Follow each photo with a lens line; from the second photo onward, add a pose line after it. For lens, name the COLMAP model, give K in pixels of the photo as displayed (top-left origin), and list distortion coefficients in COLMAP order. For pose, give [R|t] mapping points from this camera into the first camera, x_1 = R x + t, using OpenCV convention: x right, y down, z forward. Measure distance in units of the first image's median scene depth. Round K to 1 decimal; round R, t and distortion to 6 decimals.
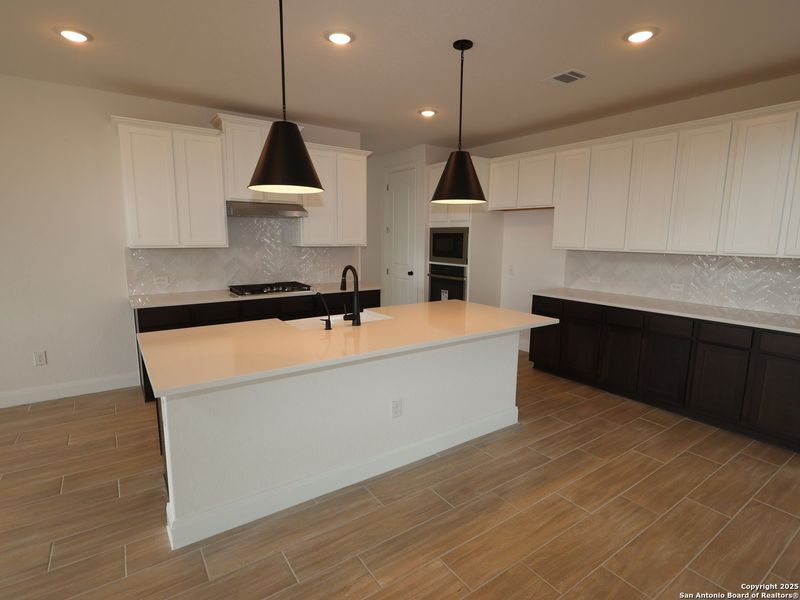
lens RADIAL K [[419.9, 0, 400.0], [0, 419.9, 300.0], [0, 0, 1]] dist [0.009345, 0.001160]
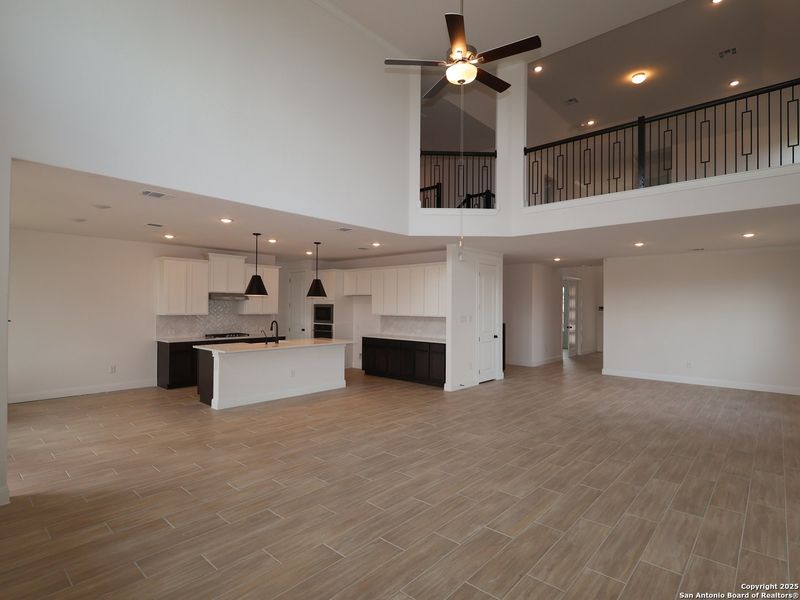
lens RADIAL K [[419.9, 0, 400.0], [0, 419.9, 300.0], [0, 0, 1]] dist [0.009345, 0.001160]
pose [[0.974191, 0.002453, 0.225712, 0.029783], [0.035301, 0.985982, -0.163075, 0.150355], [-0.222948, 0.166834, 0.960448, -1.043666]]
